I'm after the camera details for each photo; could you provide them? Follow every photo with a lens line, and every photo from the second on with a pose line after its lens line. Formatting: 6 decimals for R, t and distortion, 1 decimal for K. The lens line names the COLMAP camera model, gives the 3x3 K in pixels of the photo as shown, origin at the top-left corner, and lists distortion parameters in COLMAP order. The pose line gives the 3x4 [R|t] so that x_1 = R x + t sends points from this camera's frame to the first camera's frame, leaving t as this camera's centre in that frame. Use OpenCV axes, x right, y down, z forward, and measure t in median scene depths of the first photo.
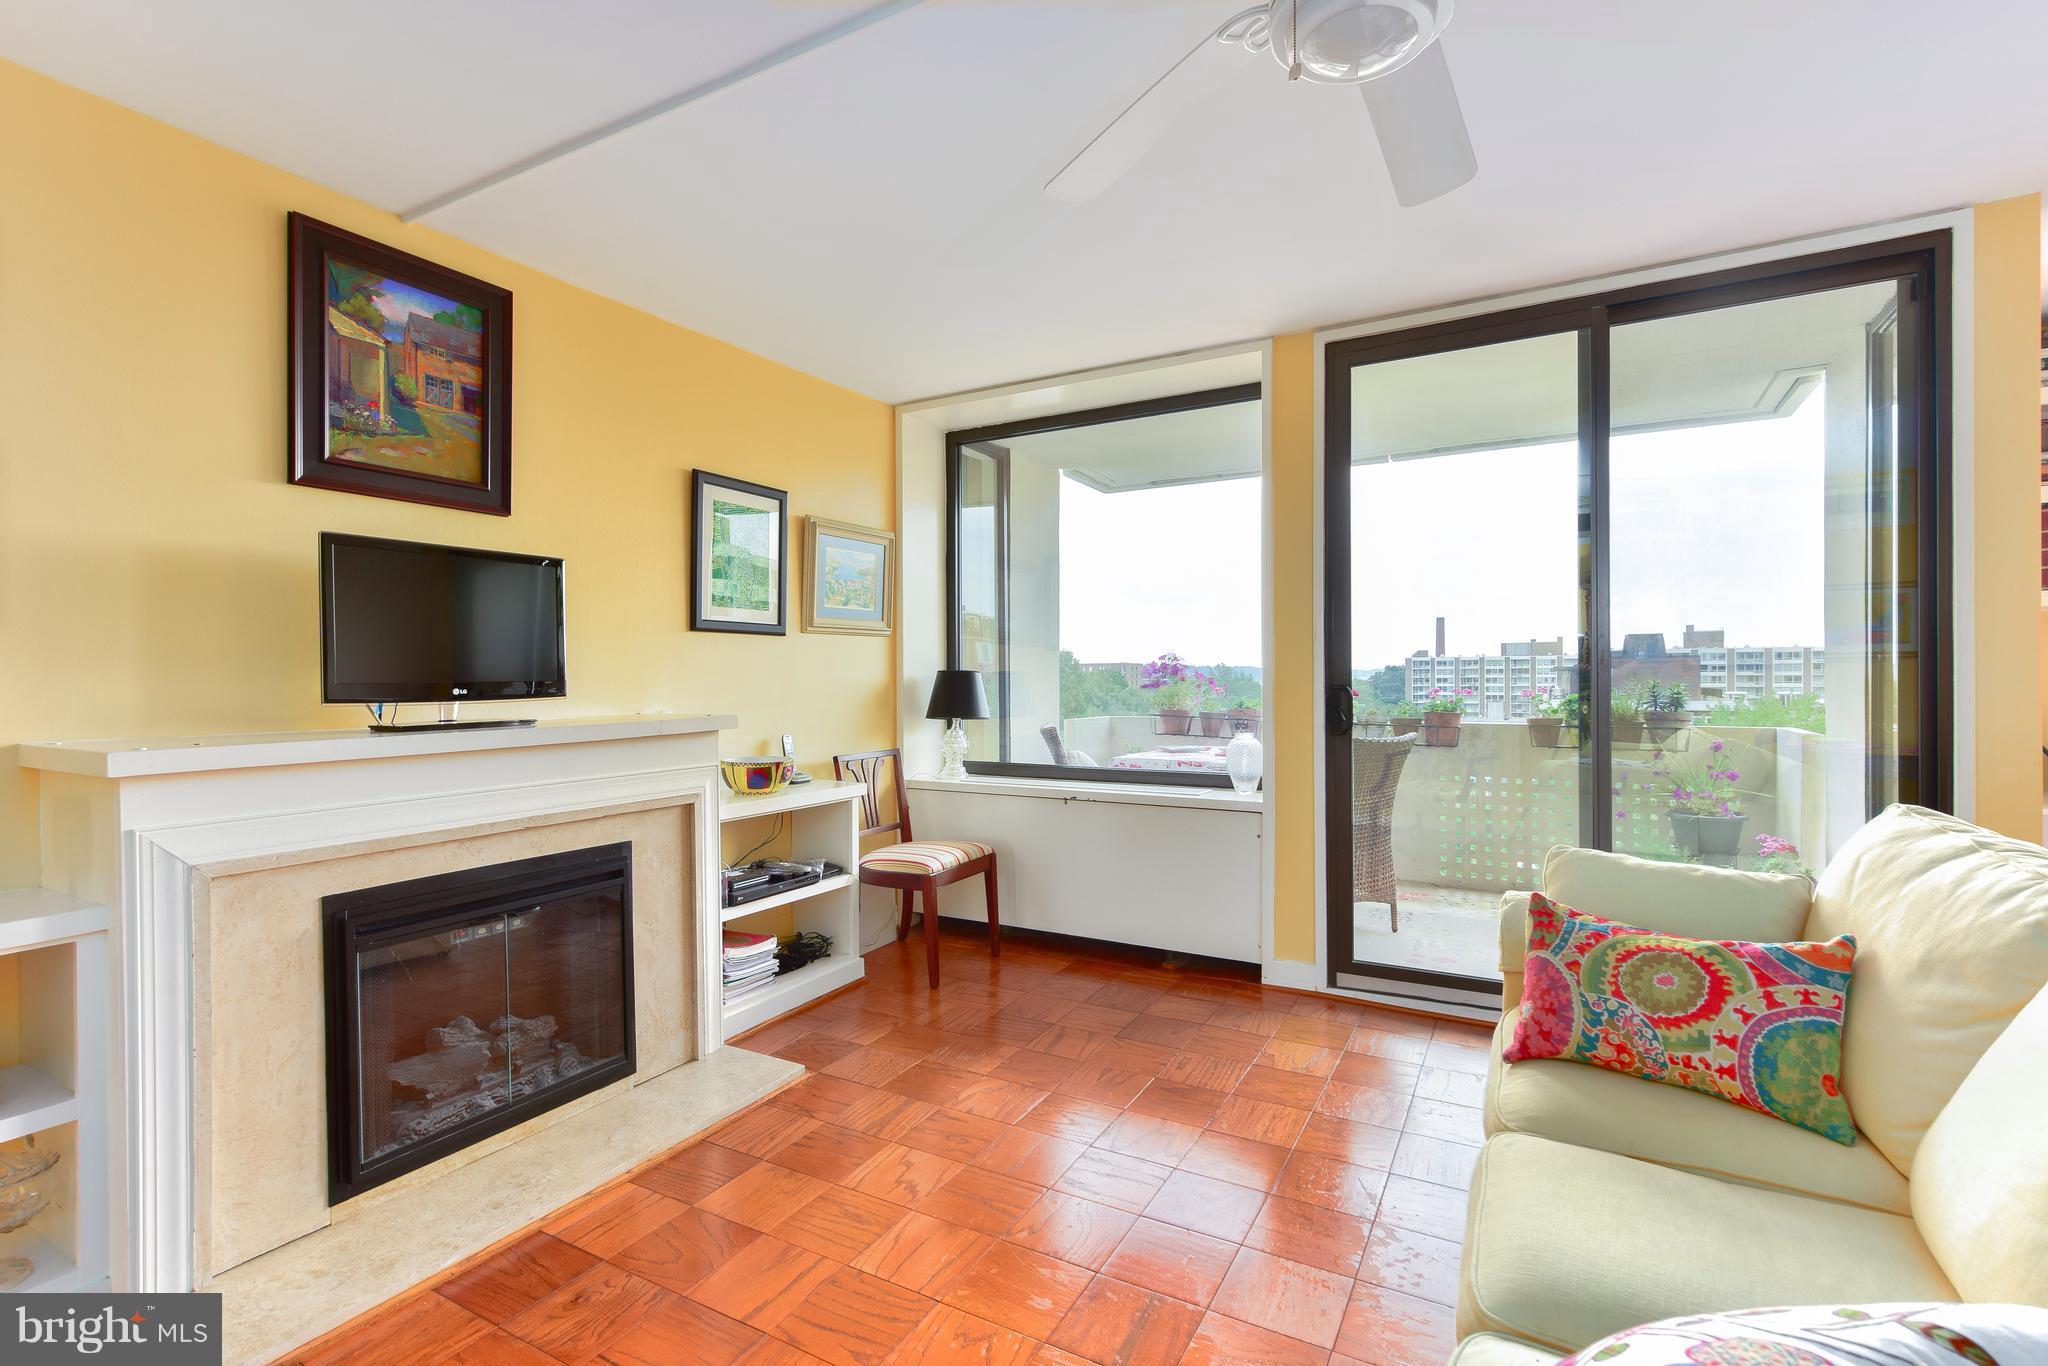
lens RADIAL K [[953.4, 0, 1018.9], [0, 953.4, 680.8], [0, 0, 1]] dist [0.002988, 0.000622]
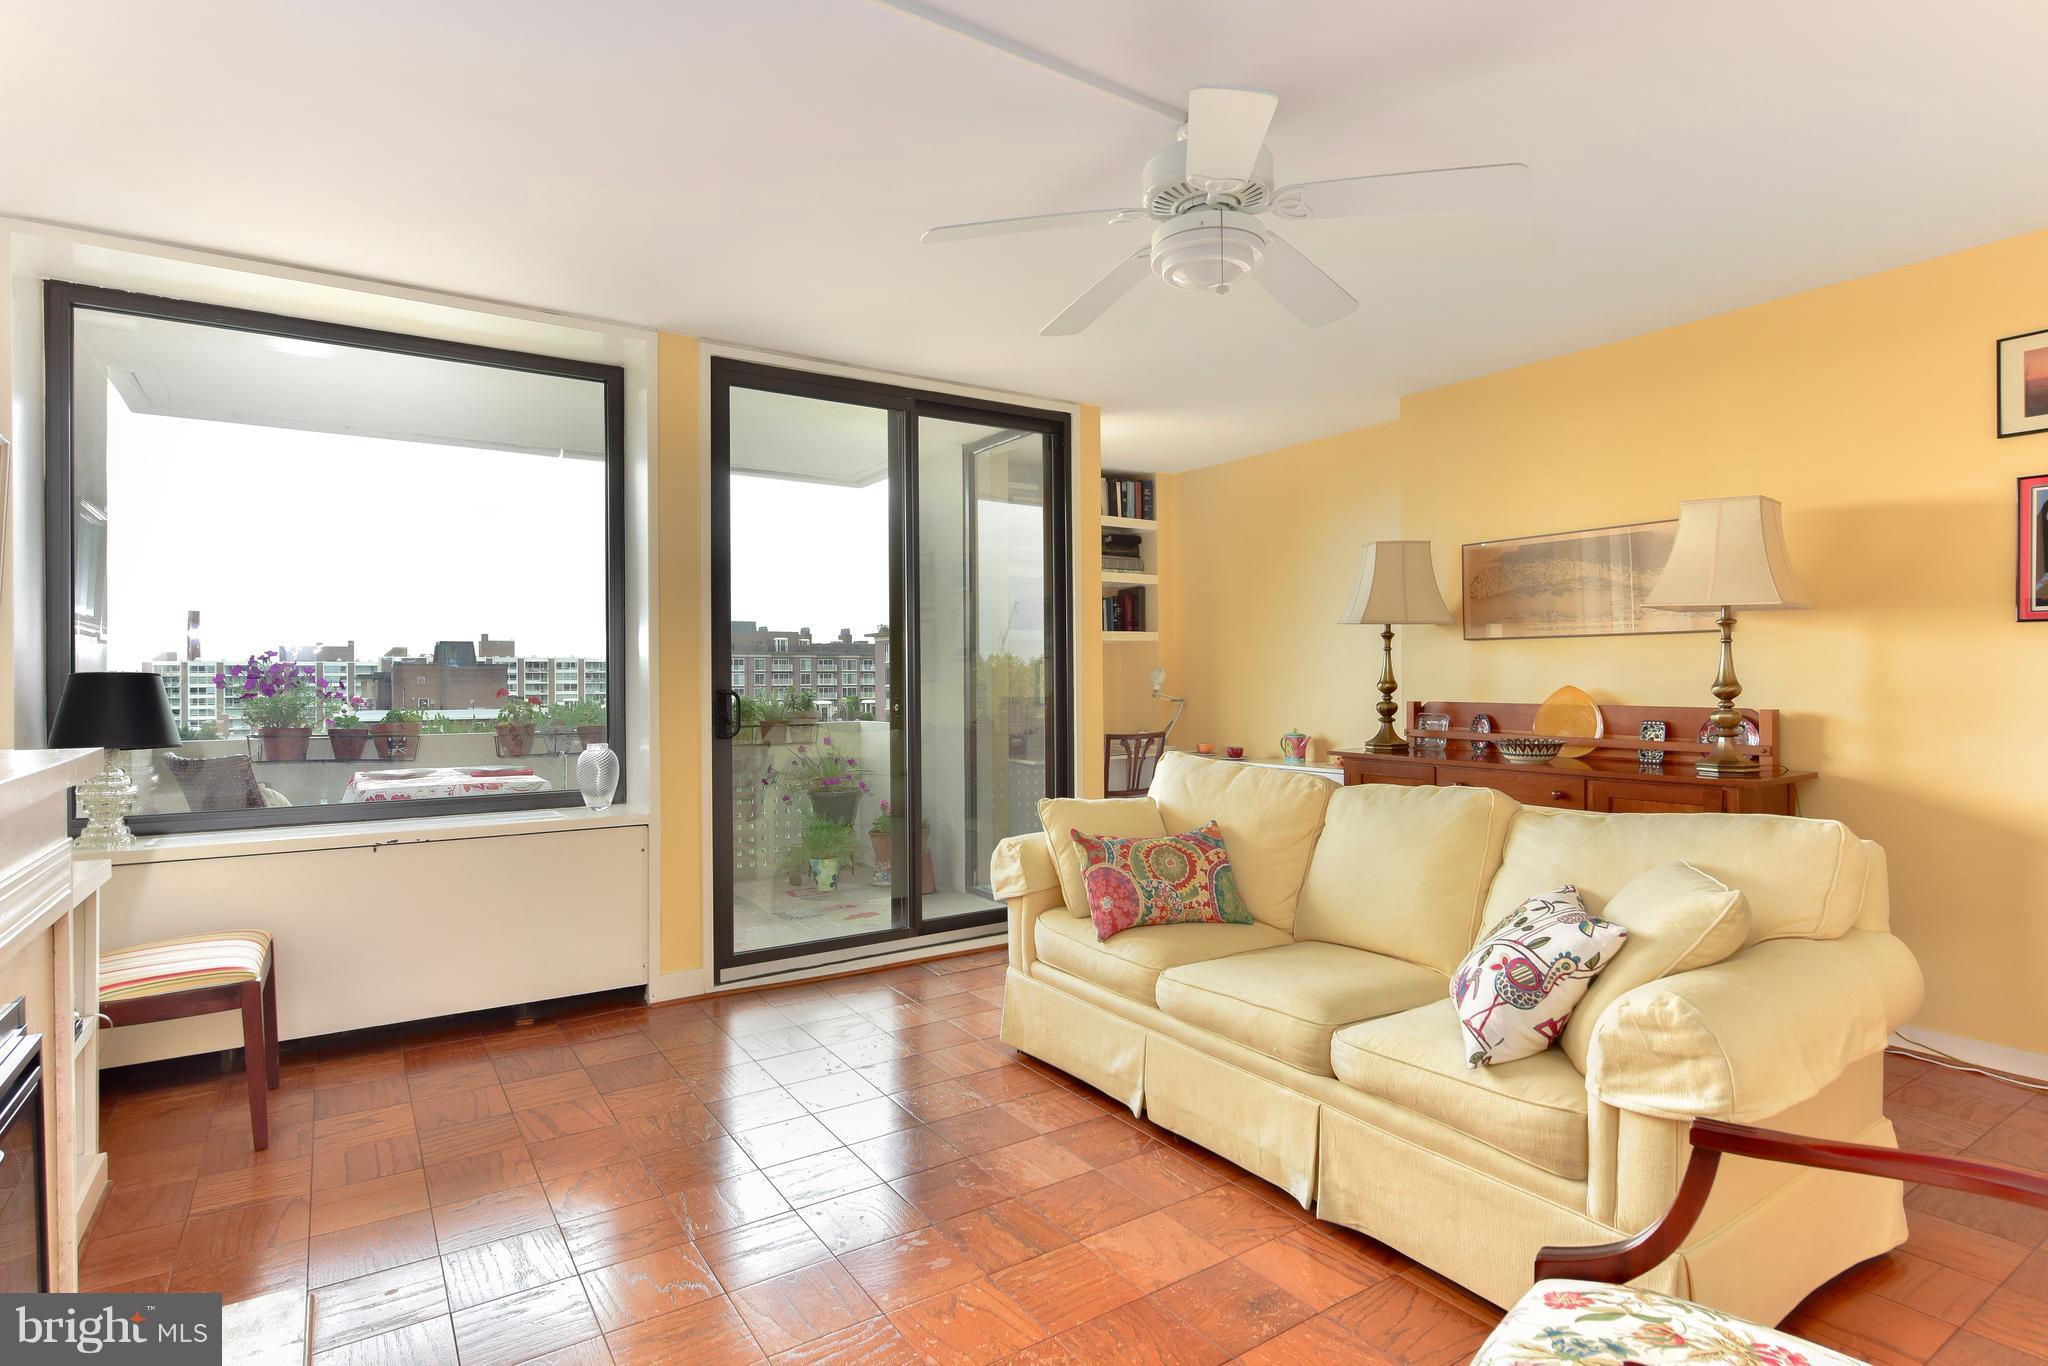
lens RADIAL K [[1023.7, 0, 1014.8], [0, 1023.7, 682.4], [0, 0, 1]] dist [0.010272, 0.000889]
pose [[0.449547, -0.000201, 0.893257, -0.496539], [0.006731, 0.999972, -0.003162, 0.002310], [-0.893231, 0.007434, 0.449536, 0.210355]]
